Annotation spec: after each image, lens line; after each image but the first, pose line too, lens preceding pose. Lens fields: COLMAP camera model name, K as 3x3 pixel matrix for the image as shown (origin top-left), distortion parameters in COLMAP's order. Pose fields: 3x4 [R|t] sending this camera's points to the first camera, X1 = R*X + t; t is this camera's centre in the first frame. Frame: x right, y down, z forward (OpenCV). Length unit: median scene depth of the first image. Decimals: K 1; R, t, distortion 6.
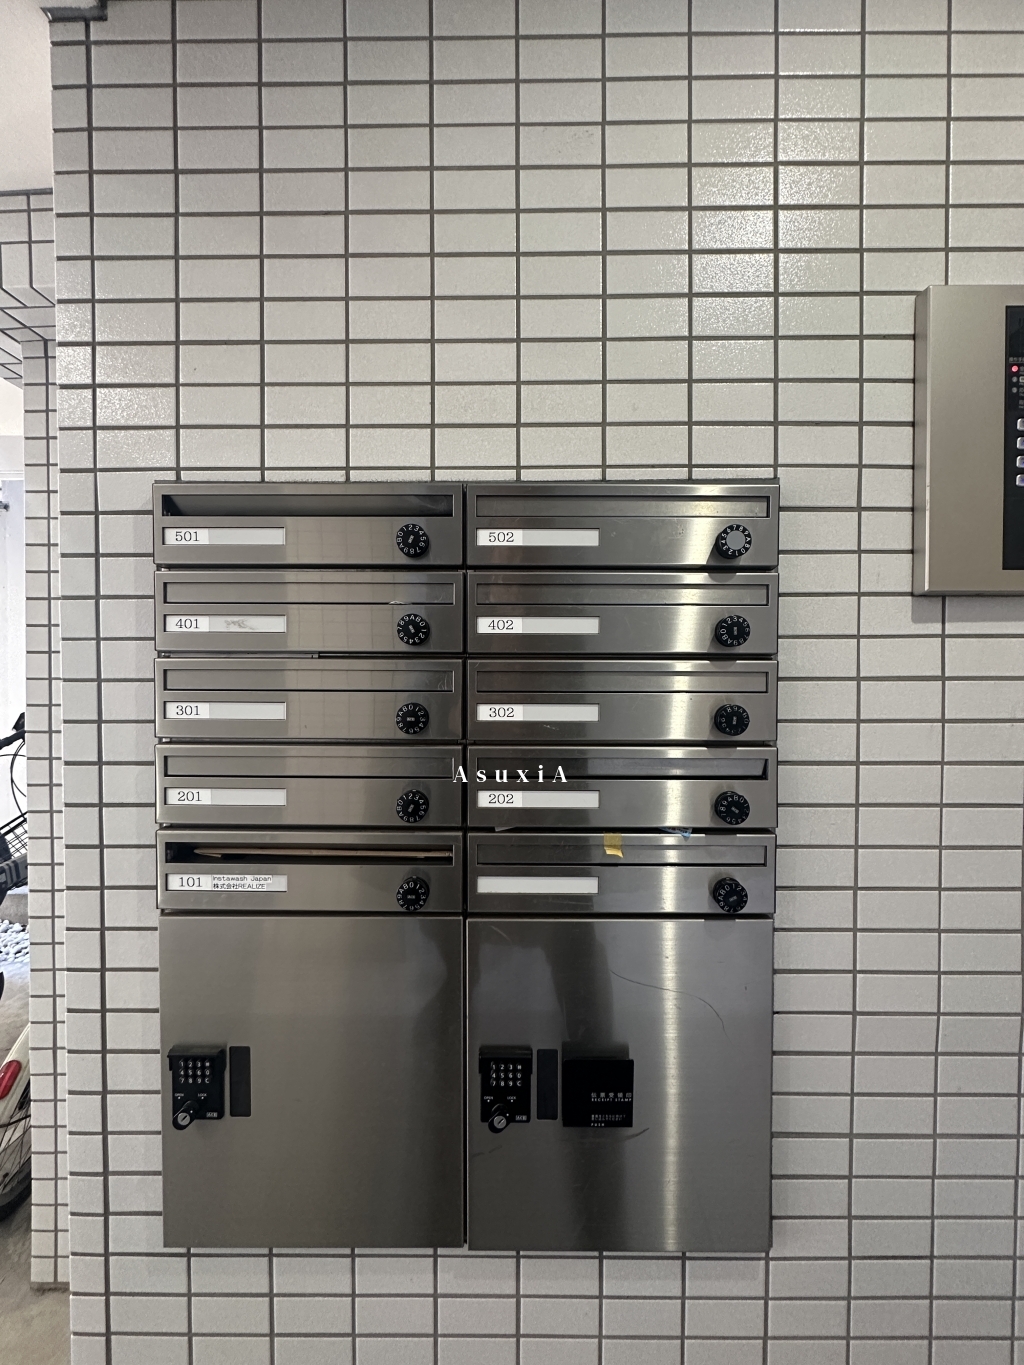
lens RADIAL K [[547.0, 0, 511.5], [0, 547.0, 681.8], [0, 0, 1]] dist [-0.003356, 0.000286]
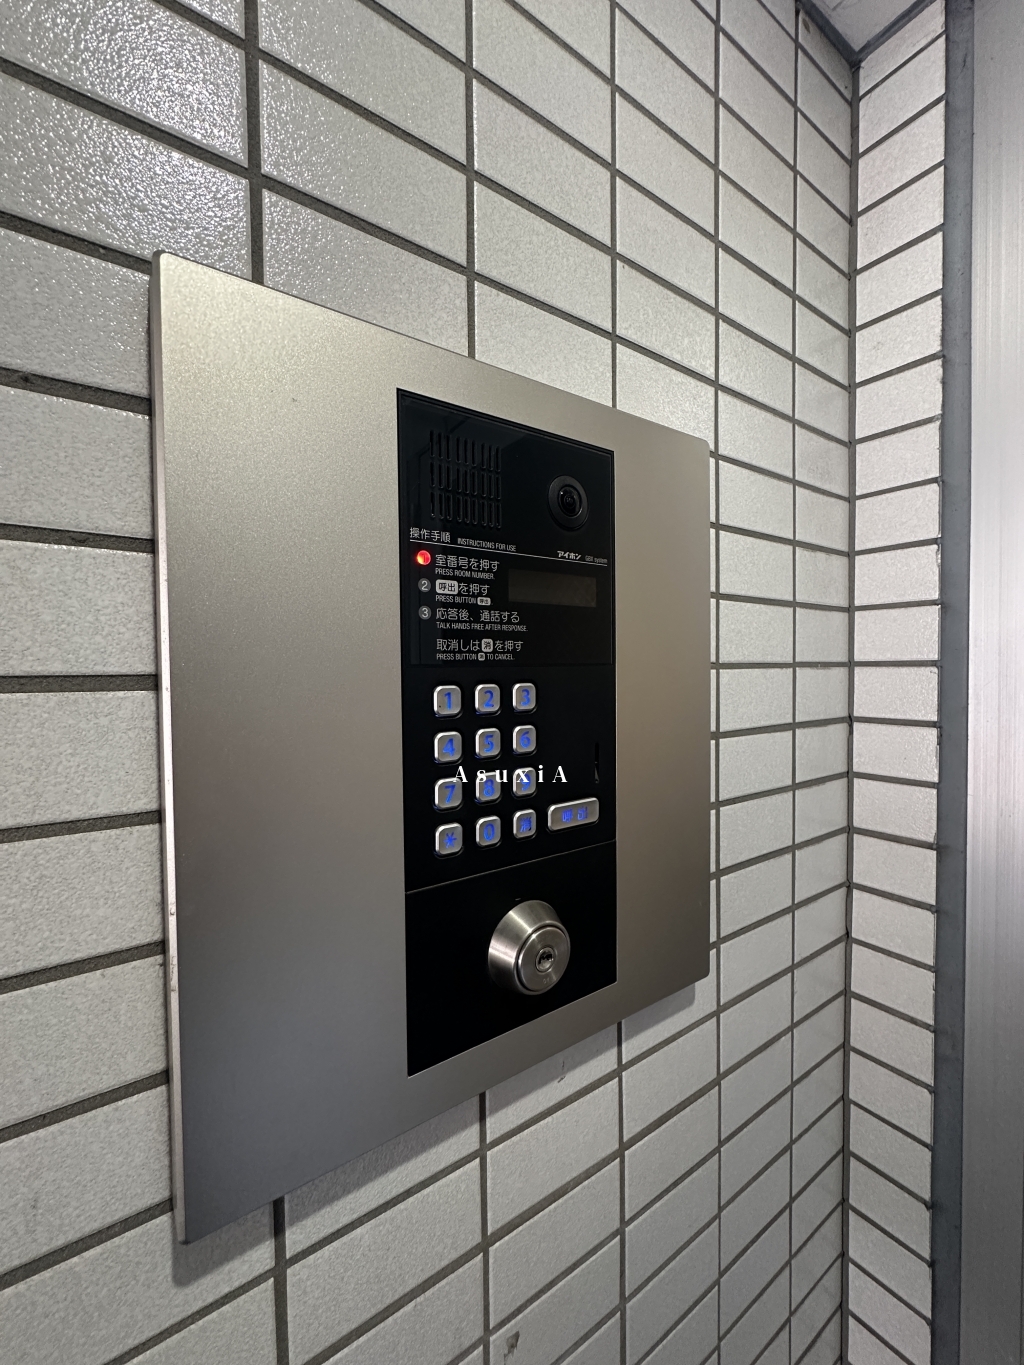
lens RADIAL K [[547.0, 0, 509.5], [0, 547.0, 681.3], [0, 0, 1]] dist [-0.003356, 0.000286]
pose [[0.822348, -0.022129, 0.568554, 0.750246], [0.019860, 0.999751, 0.010188, -0.489223], [-0.568638, 0.002913, 0.822583, 0.645585]]
